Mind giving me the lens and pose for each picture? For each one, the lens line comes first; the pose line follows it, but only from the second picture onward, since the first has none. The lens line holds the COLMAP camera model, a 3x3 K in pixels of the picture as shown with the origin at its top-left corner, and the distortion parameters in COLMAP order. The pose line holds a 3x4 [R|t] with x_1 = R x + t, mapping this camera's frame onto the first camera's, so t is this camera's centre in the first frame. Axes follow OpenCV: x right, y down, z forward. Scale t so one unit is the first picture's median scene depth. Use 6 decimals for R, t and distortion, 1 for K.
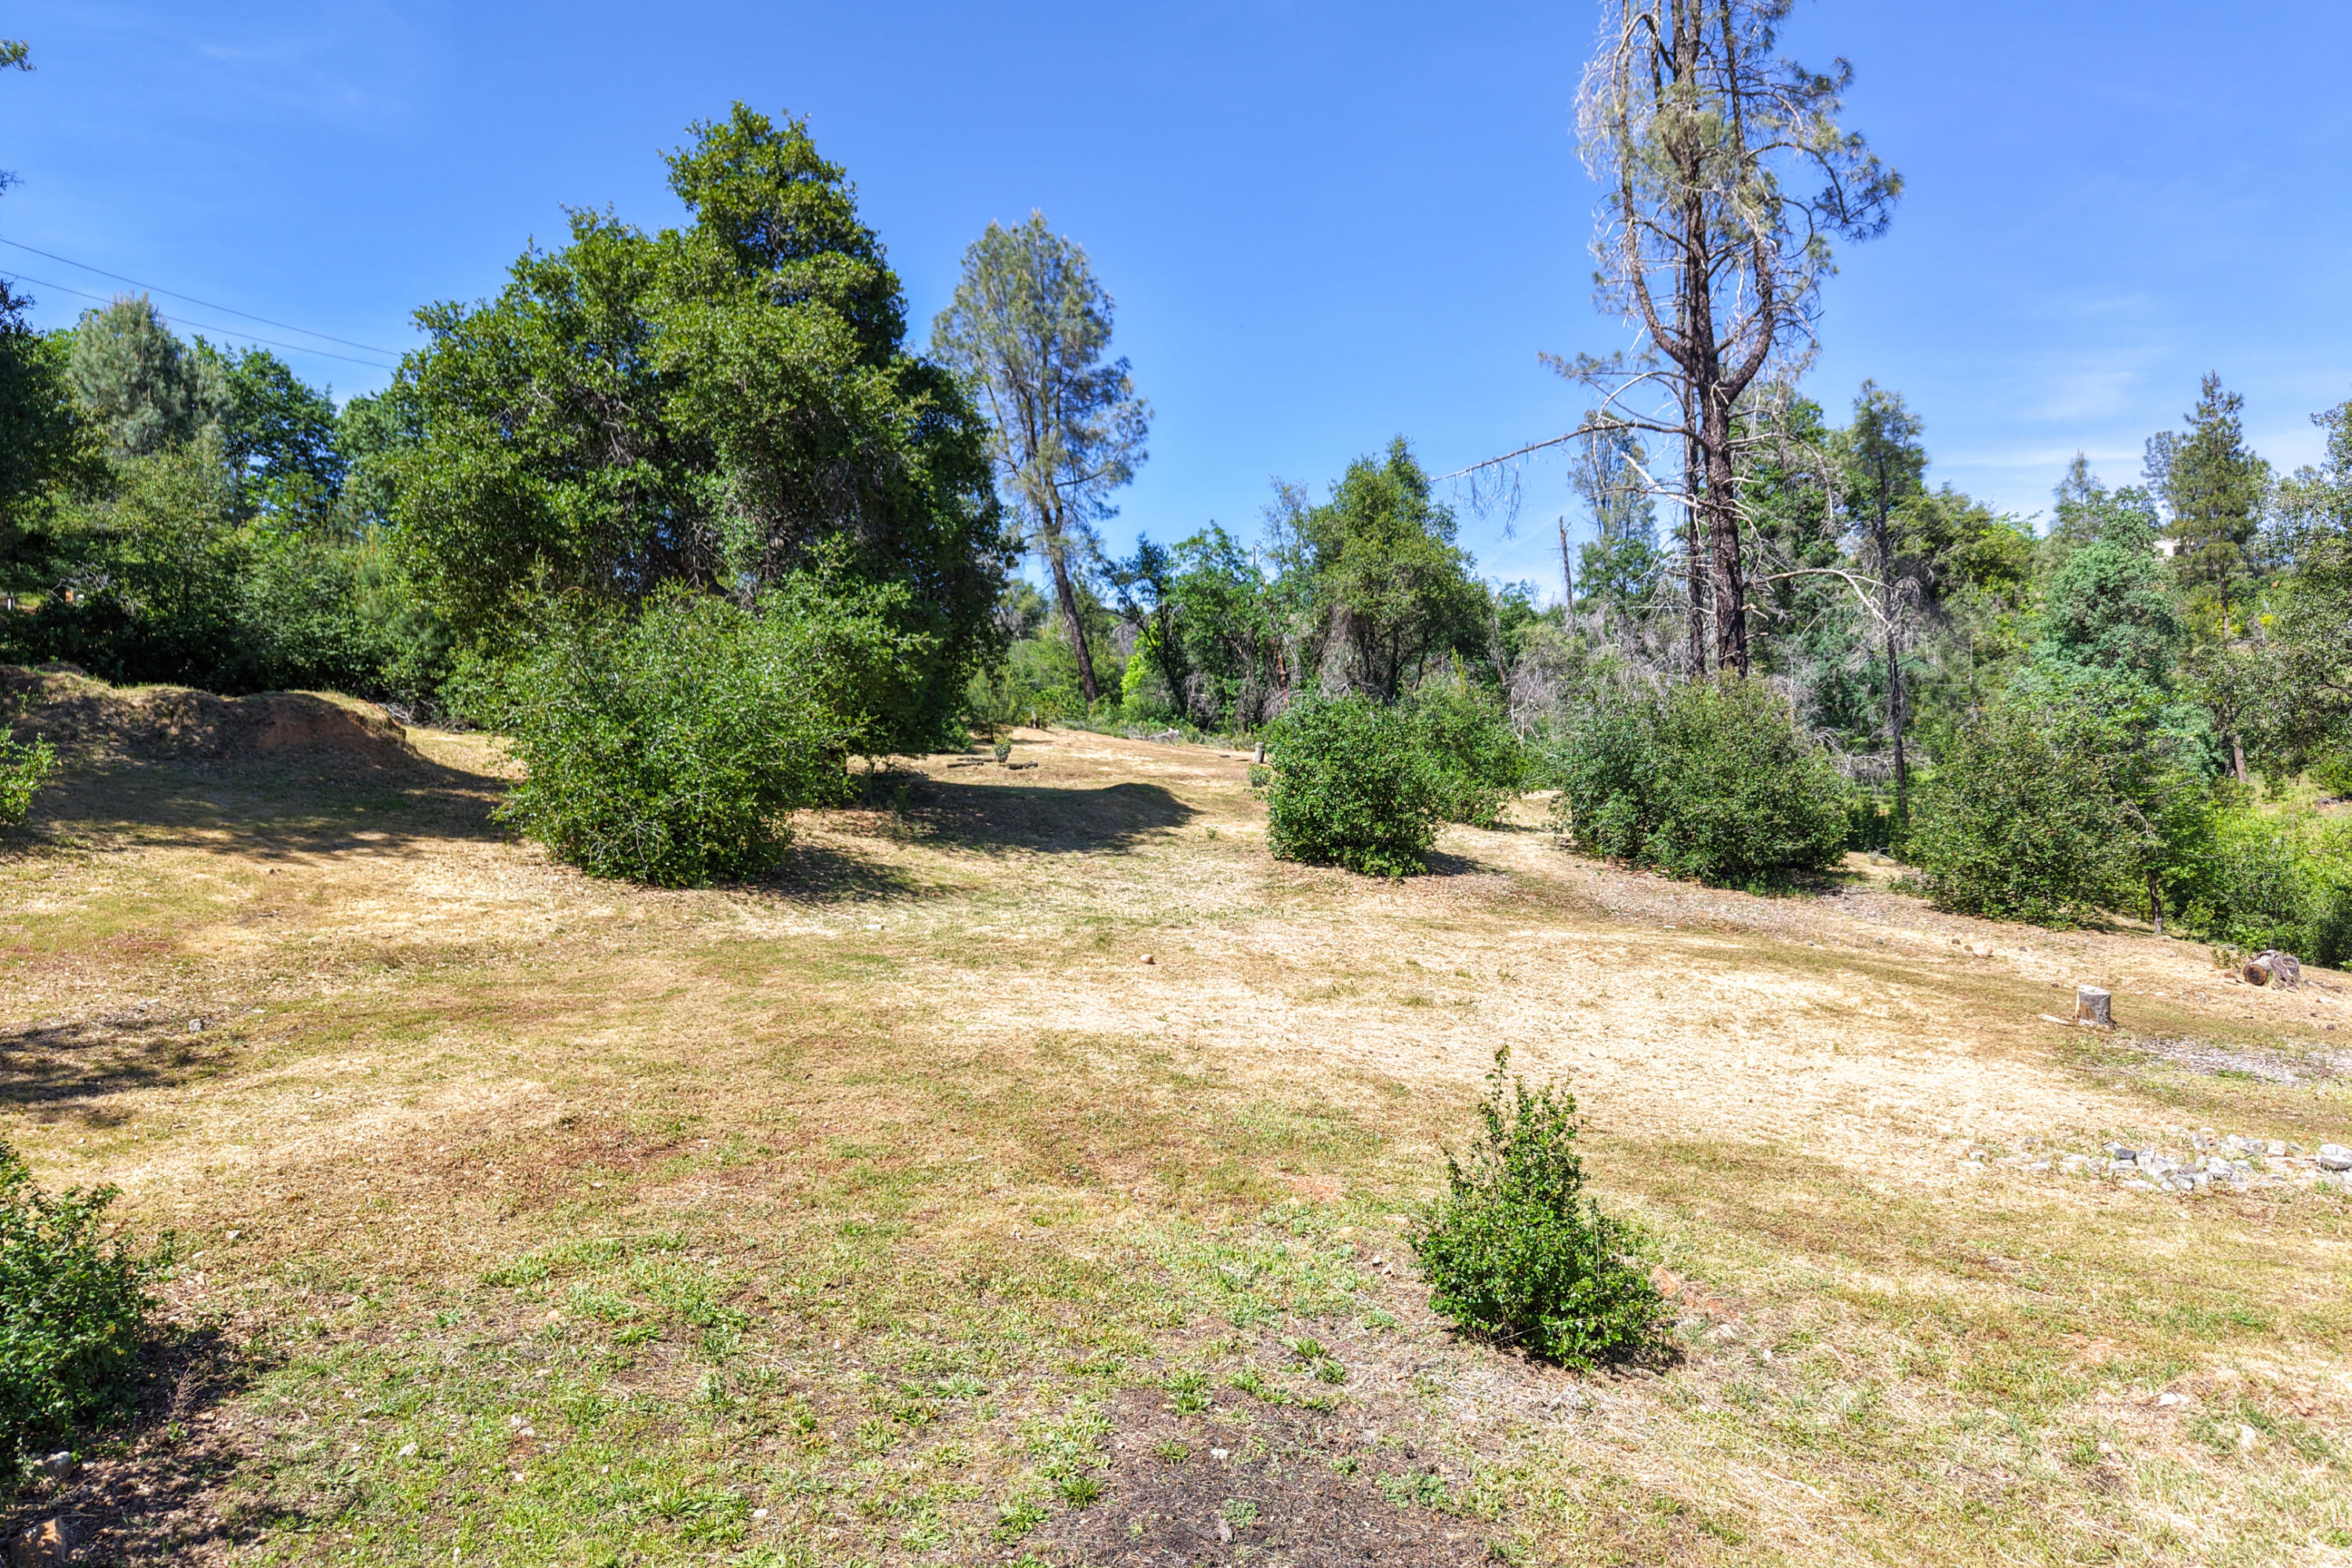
lens RADIAL K [[1564.0, 0, 1170.0], [0, 1564.0, 800.6], [0, 0, 1]] dist [0.009243, -0.015002]
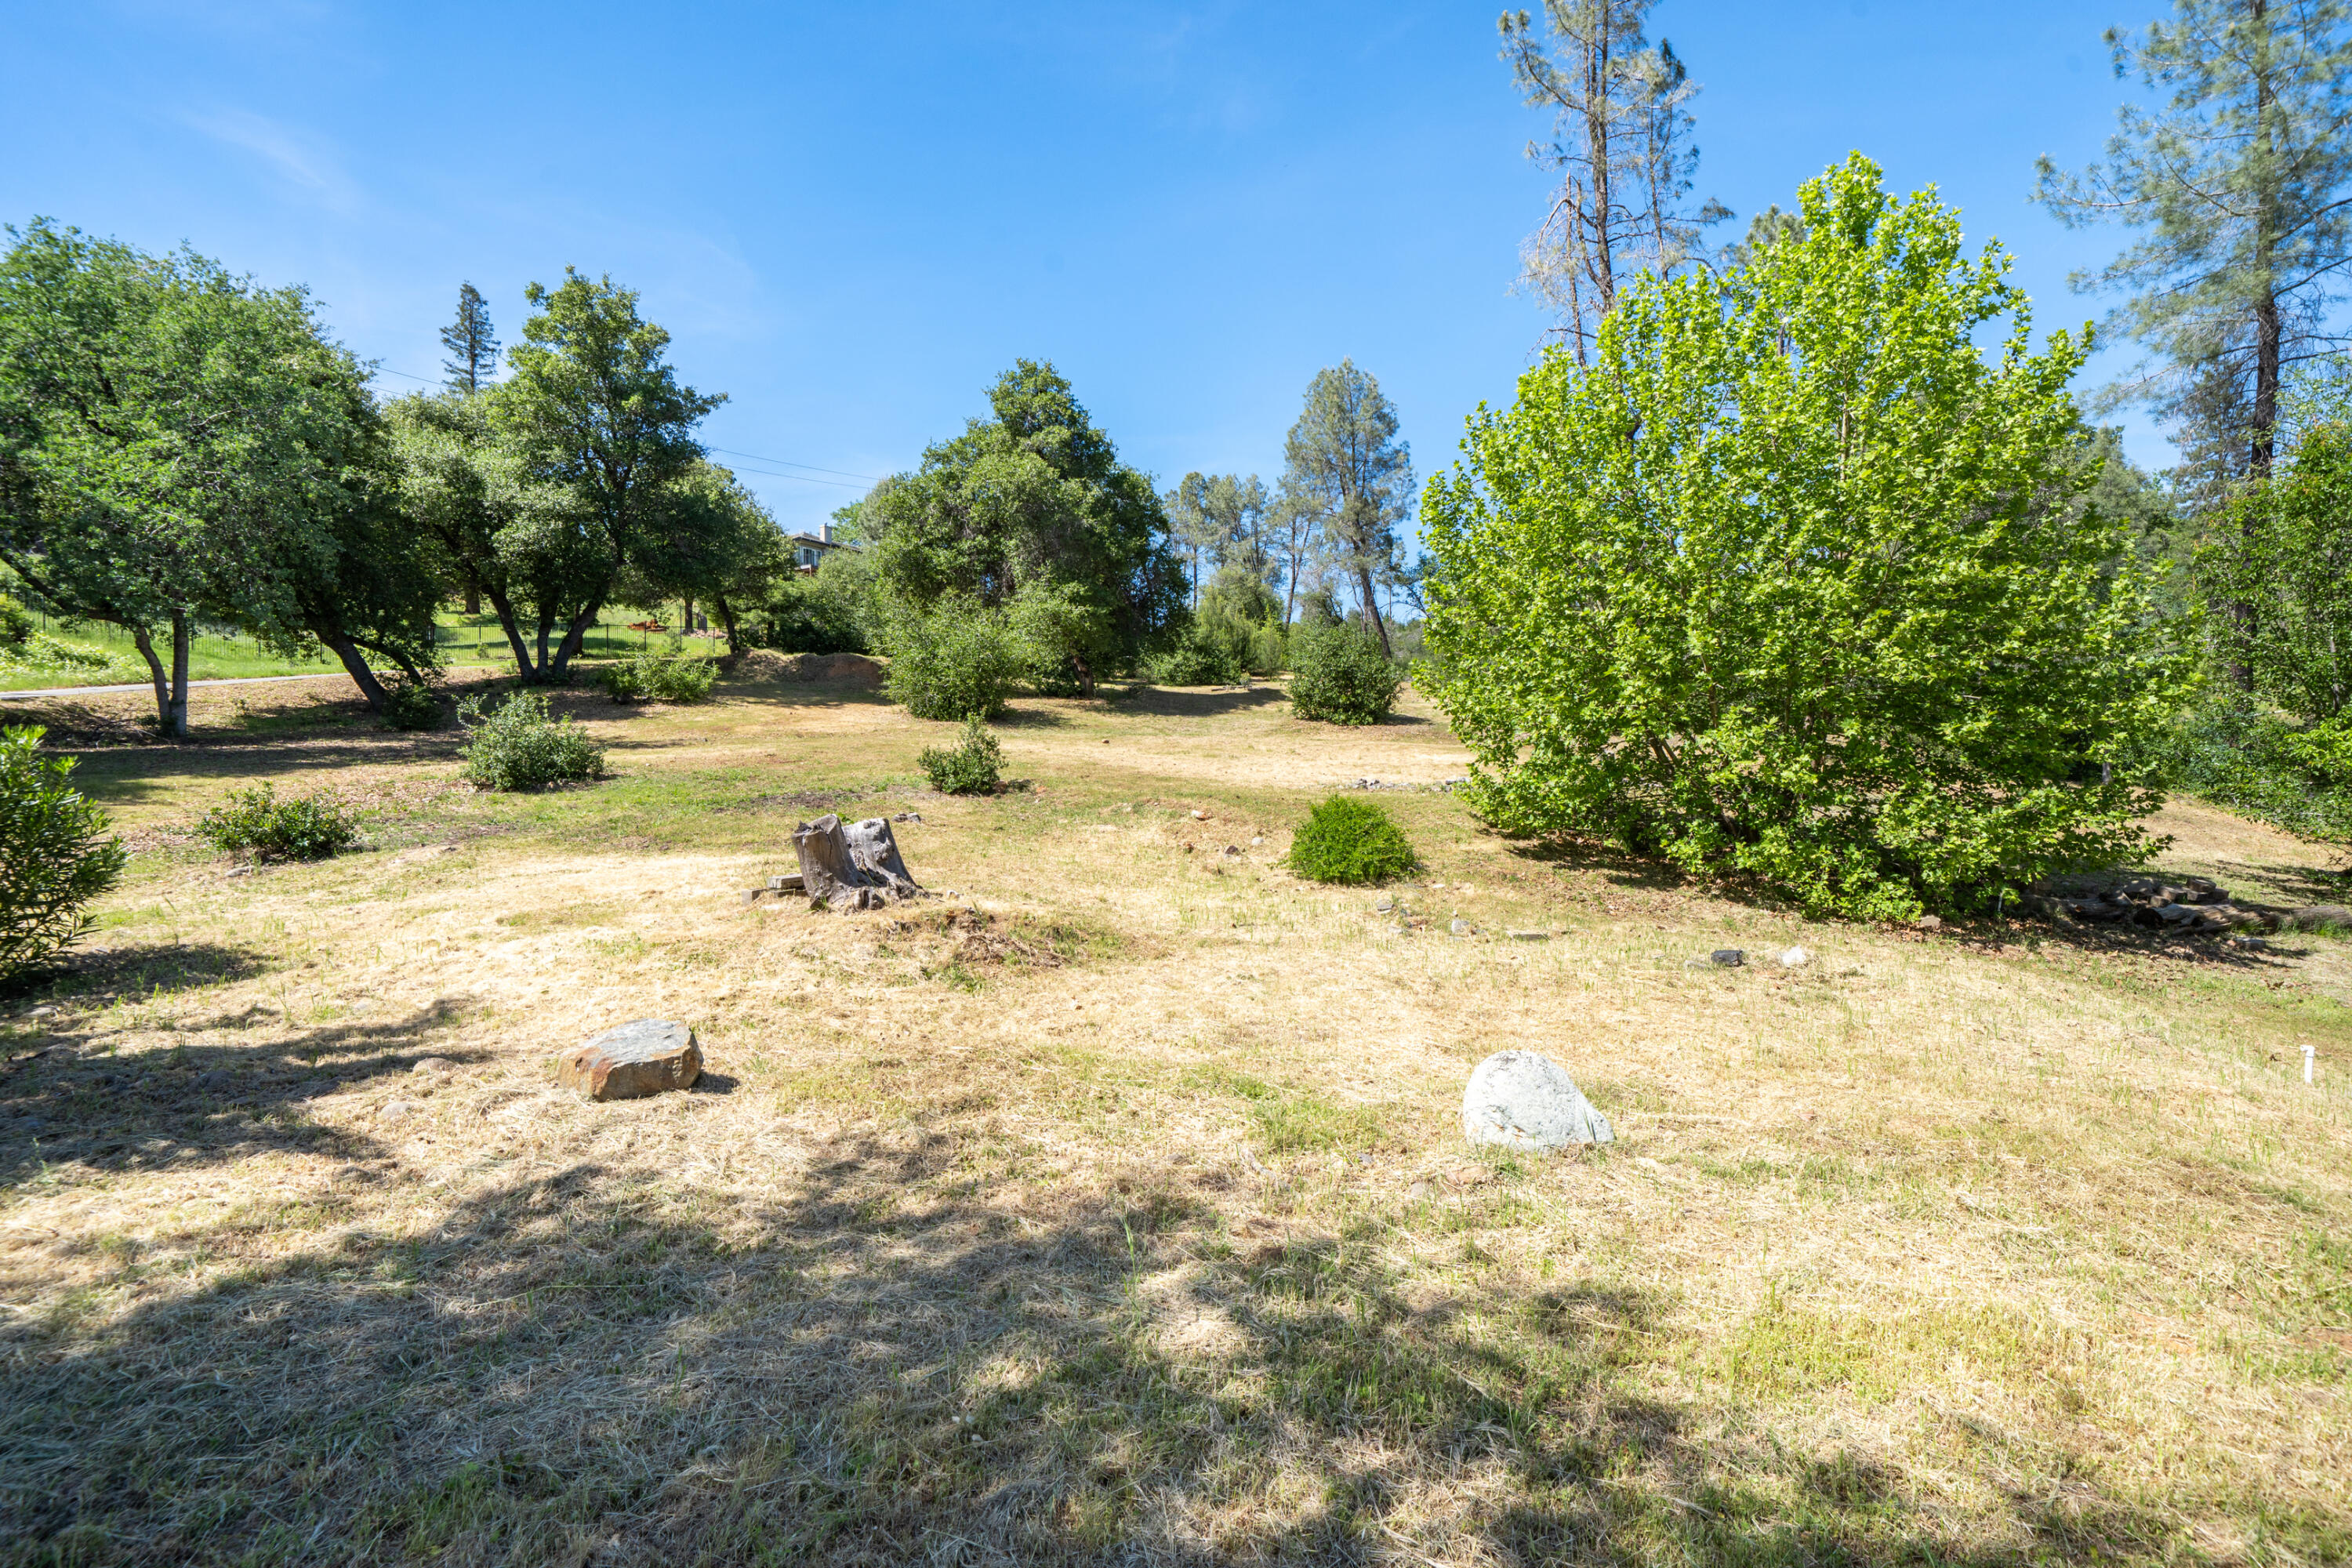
lens RADIAL K [[1069.4, 0, 1175.3], [0, 1069.4, 781.5], [0, 0, 1]] dist [-0.003047, -0.000027]
pose [[0.926191, -0.009584, -0.376933, 0.459714], [0.018611, 0.999620, 0.020315, 0.093223], [0.376595, -0.025831, 0.926018, -0.255734]]
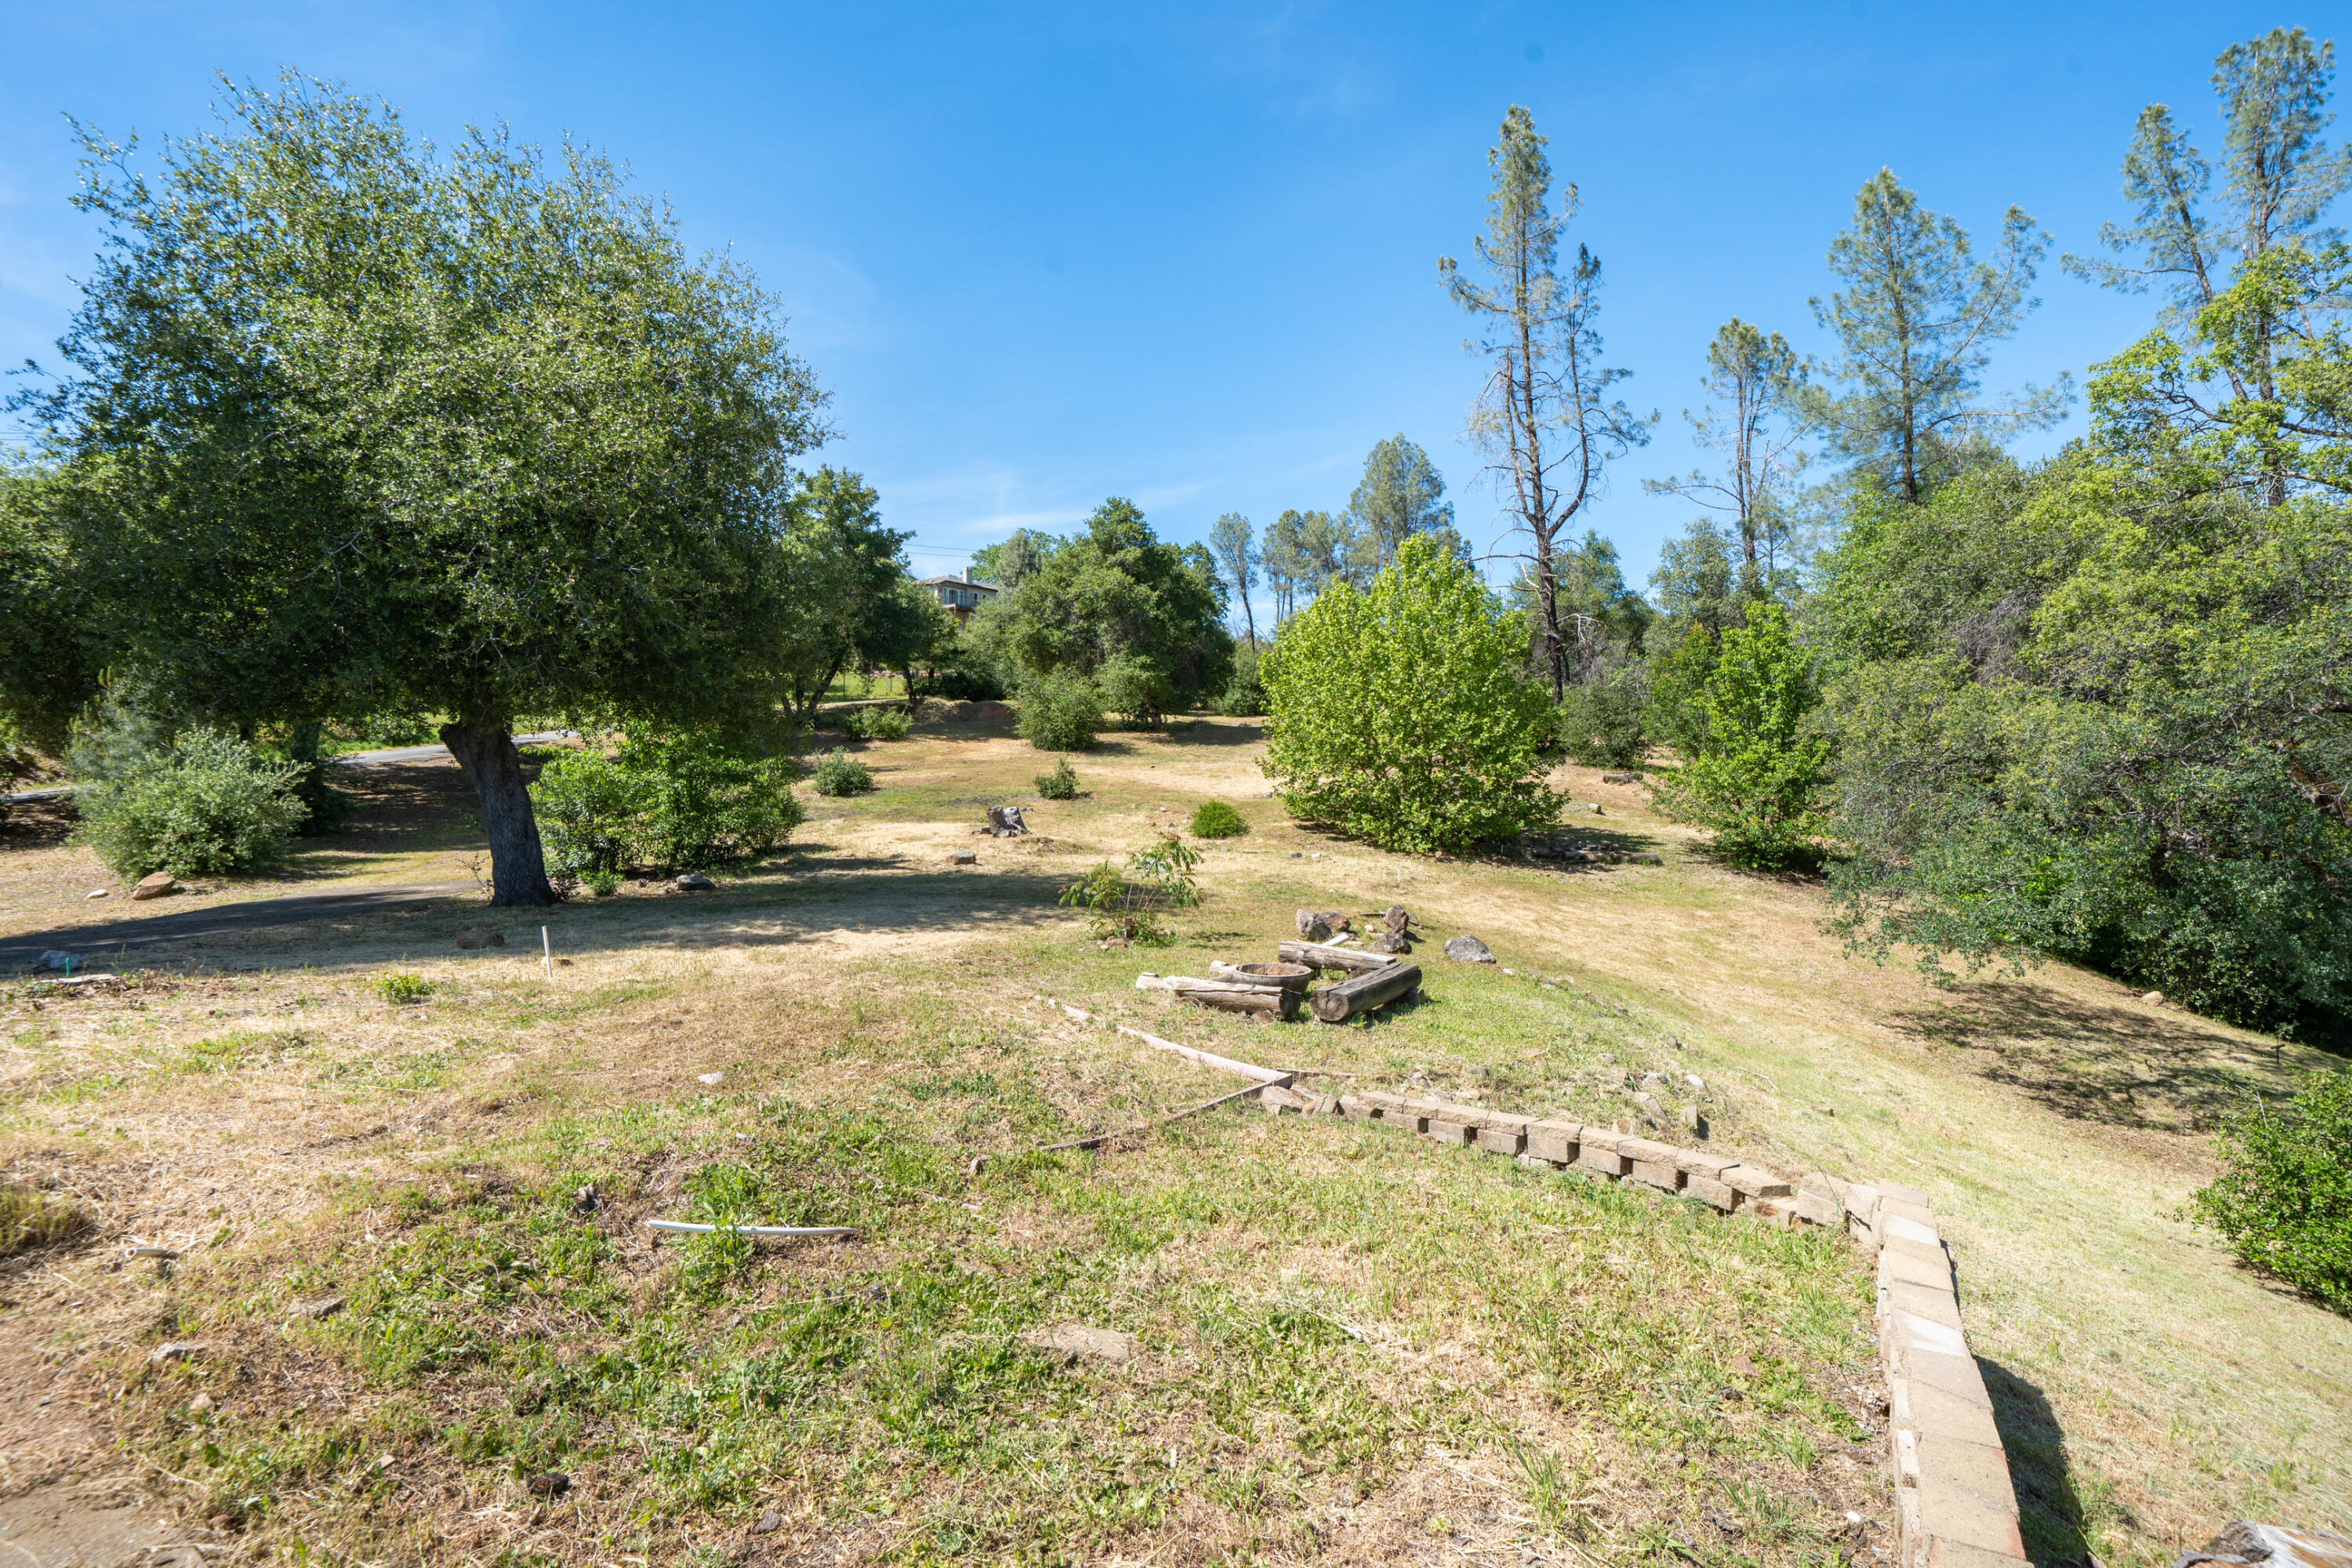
lens RADIAL K [[1069.4, 0, 1181.7], [0, 1069.4, 780.5], [0, 0, 1]] dist [-0.003047, -0.000027]
pose [[0.878696, -0.008453, -0.477307, 0.846601], [0.015959, 0.999804, 0.011674, 0.076865], [0.477115, -0.017875, 0.878659, -0.765071]]
